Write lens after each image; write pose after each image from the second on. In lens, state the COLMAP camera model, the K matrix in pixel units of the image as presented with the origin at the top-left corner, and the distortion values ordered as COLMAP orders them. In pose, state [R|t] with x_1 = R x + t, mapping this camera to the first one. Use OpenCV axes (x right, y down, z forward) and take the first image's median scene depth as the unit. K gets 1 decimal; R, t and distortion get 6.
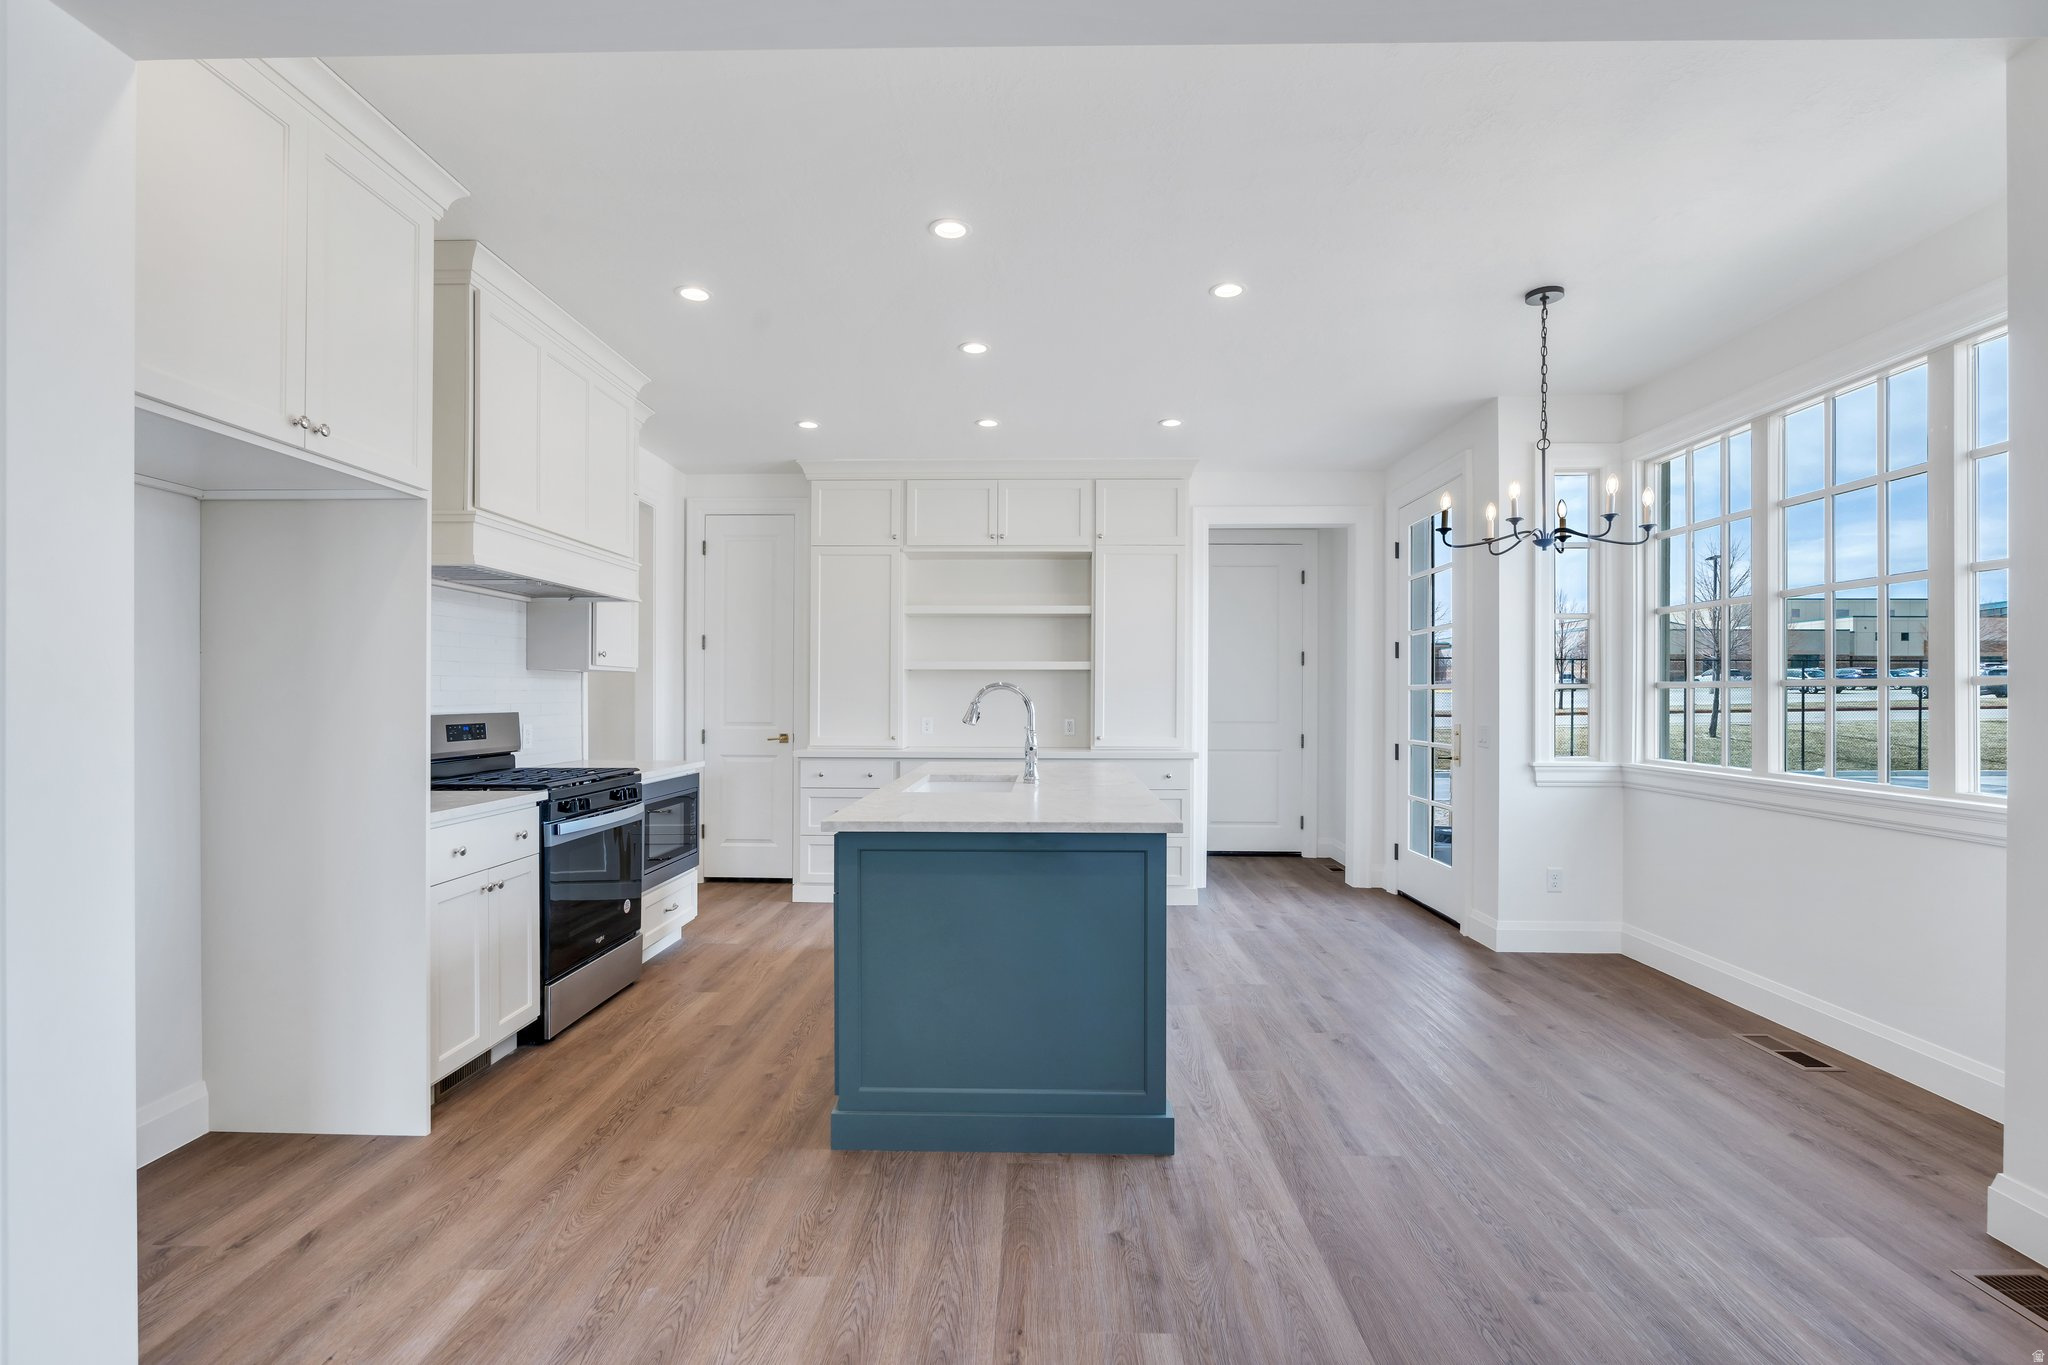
lens RADIAL K [[932.1, 0, 1024.8], [0, 932.1, 689.5], [0, 0, 1]] dist [-0.007117, 0.001855]
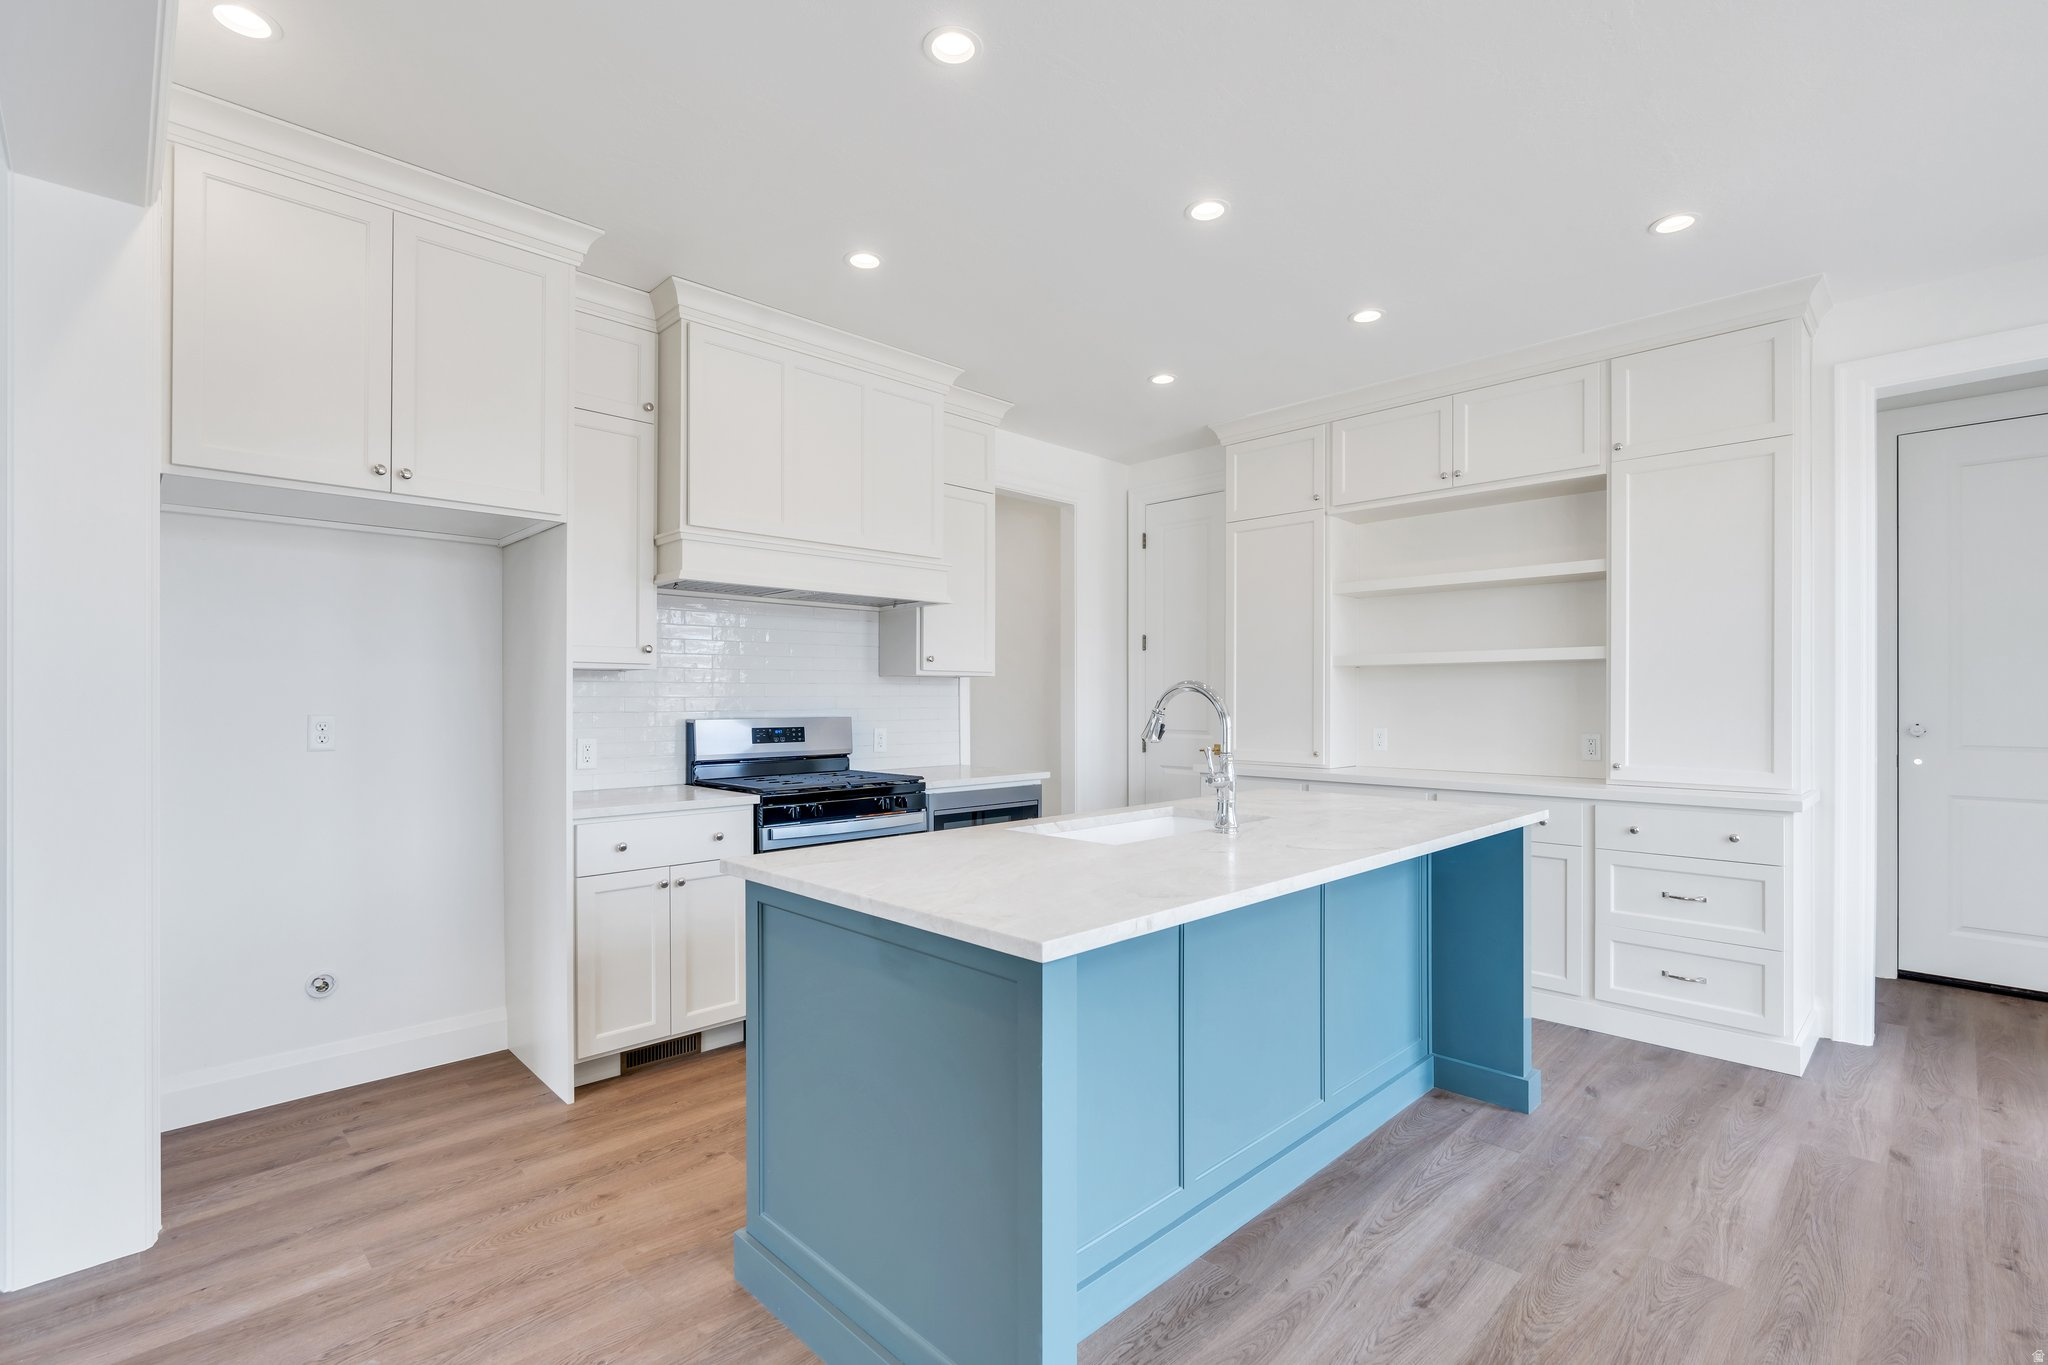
lens RADIAL K [[932.1, 0, 1024.5], [0, 932.1, 691.7], [0, 0, 1]] dist [-0.007117, 0.001855]
pose [[0.716400, -0.006960, -0.697655, 0.331789], [0.006650, 0.999973, -0.003148, 0.000835], [0.697658, -0.002384, 0.716427, 0.385951]]
